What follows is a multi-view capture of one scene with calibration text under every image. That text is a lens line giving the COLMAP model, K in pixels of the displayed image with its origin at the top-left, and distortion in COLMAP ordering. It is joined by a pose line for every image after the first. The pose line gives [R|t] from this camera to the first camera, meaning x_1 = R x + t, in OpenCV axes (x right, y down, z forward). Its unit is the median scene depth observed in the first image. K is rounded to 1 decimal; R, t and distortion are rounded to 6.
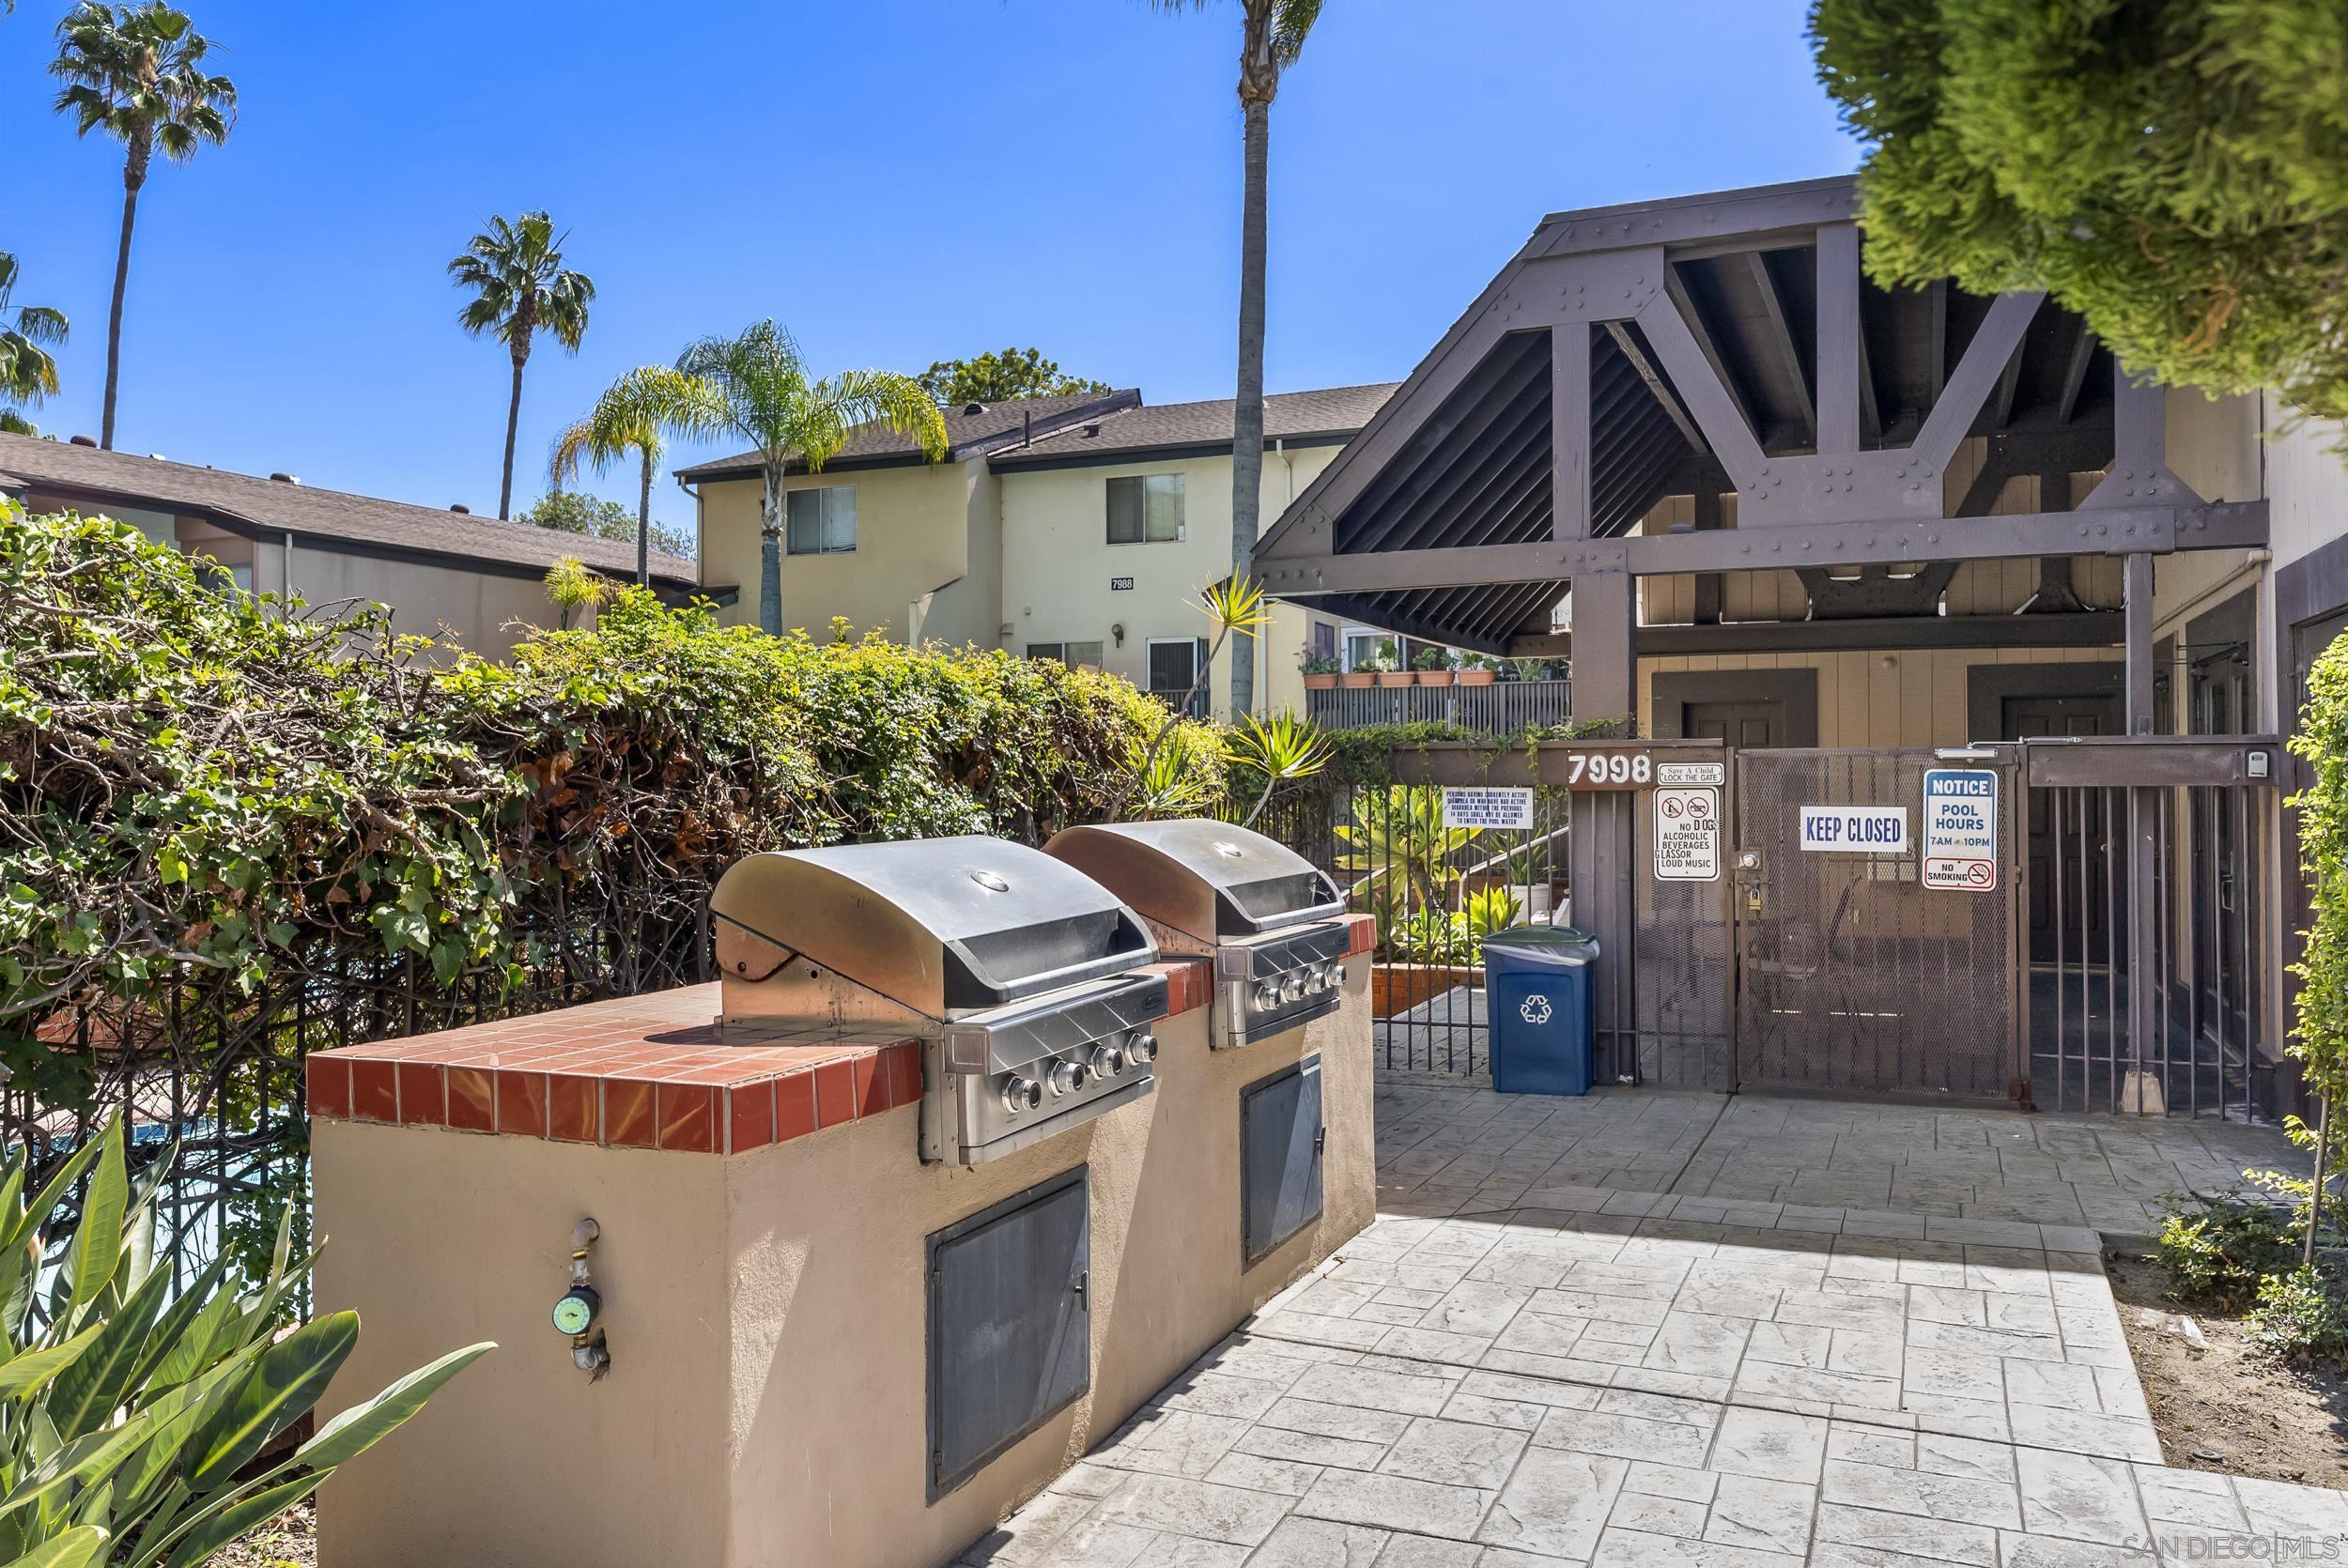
lens RADIAL K [[1783.1, 0, 1169.3], [0, 1783.1, 770.9], [0, 0, 1]] dist [0.005655, 0.000394]
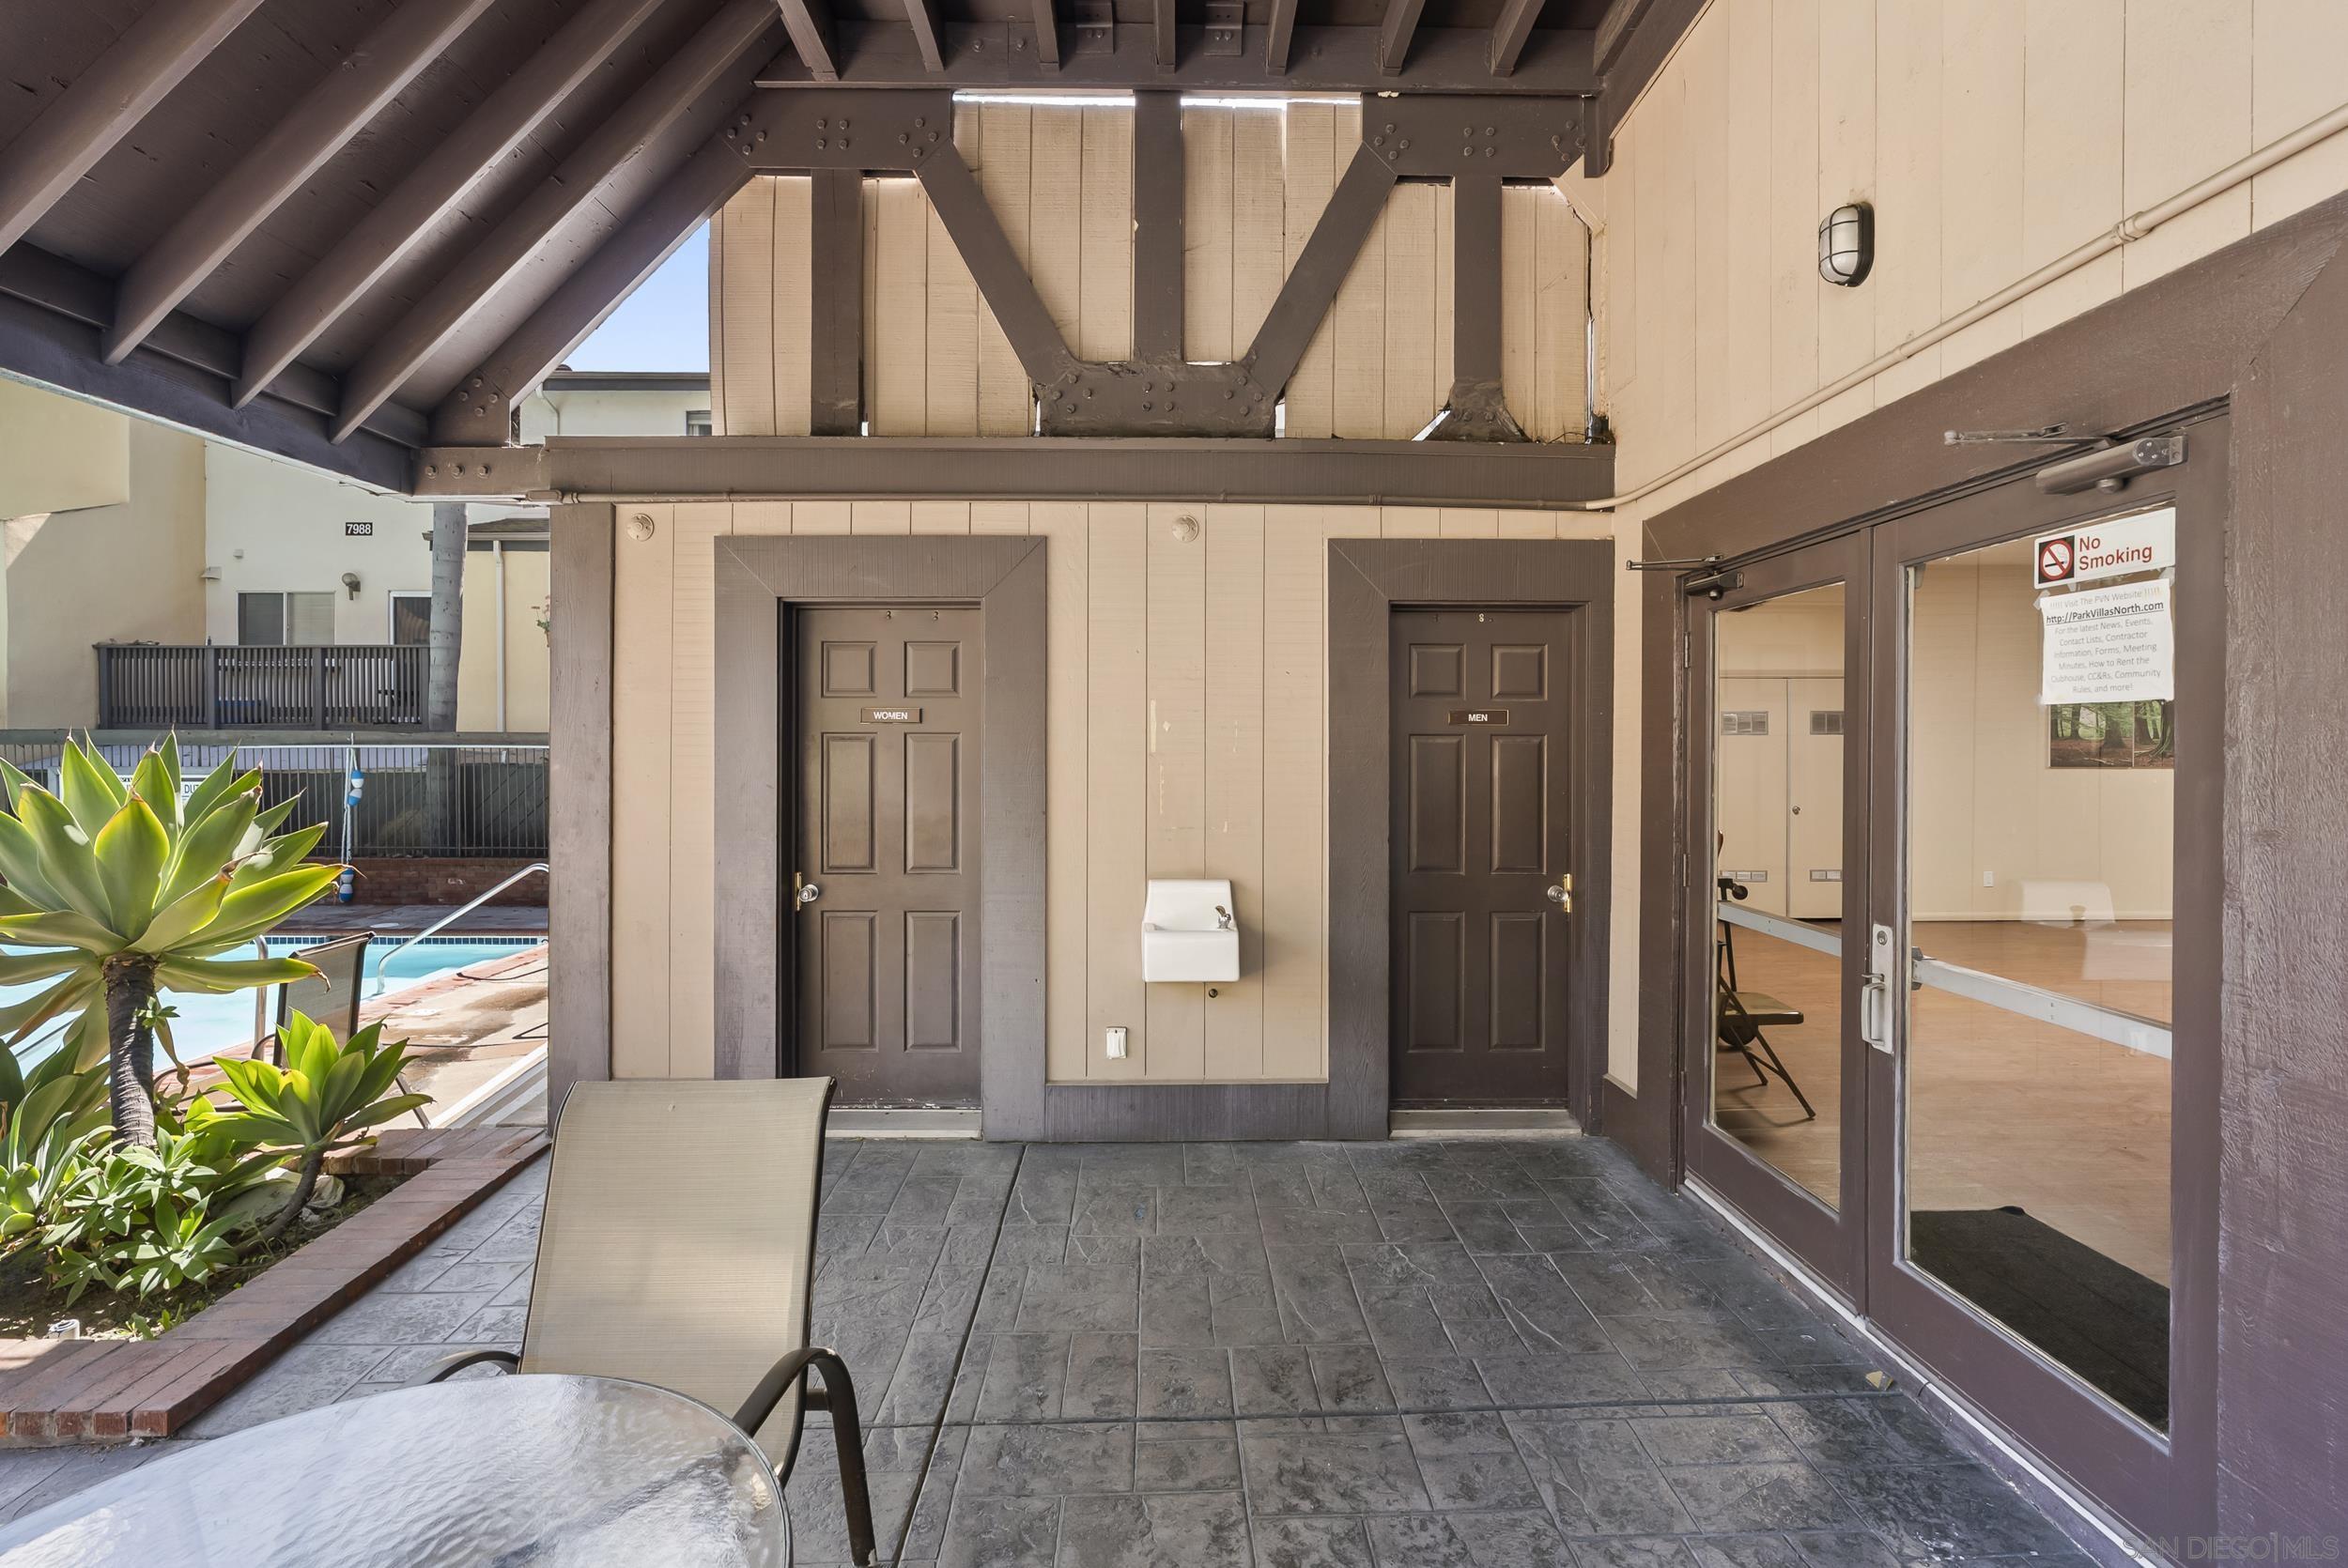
lens RADIAL K [[1066.6, 0, 1172.7], [0, 1066.6, 744.0], [0, 0, 1]] dist [-0.000982, -0.000169]
pose [[0.915738, 0.005797, 0.401734, 0.284509], [-0.006894, 0.999975, 0.001285, -0.001229], [-0.401717, -0.003946, 0.915755, 0.737973]]
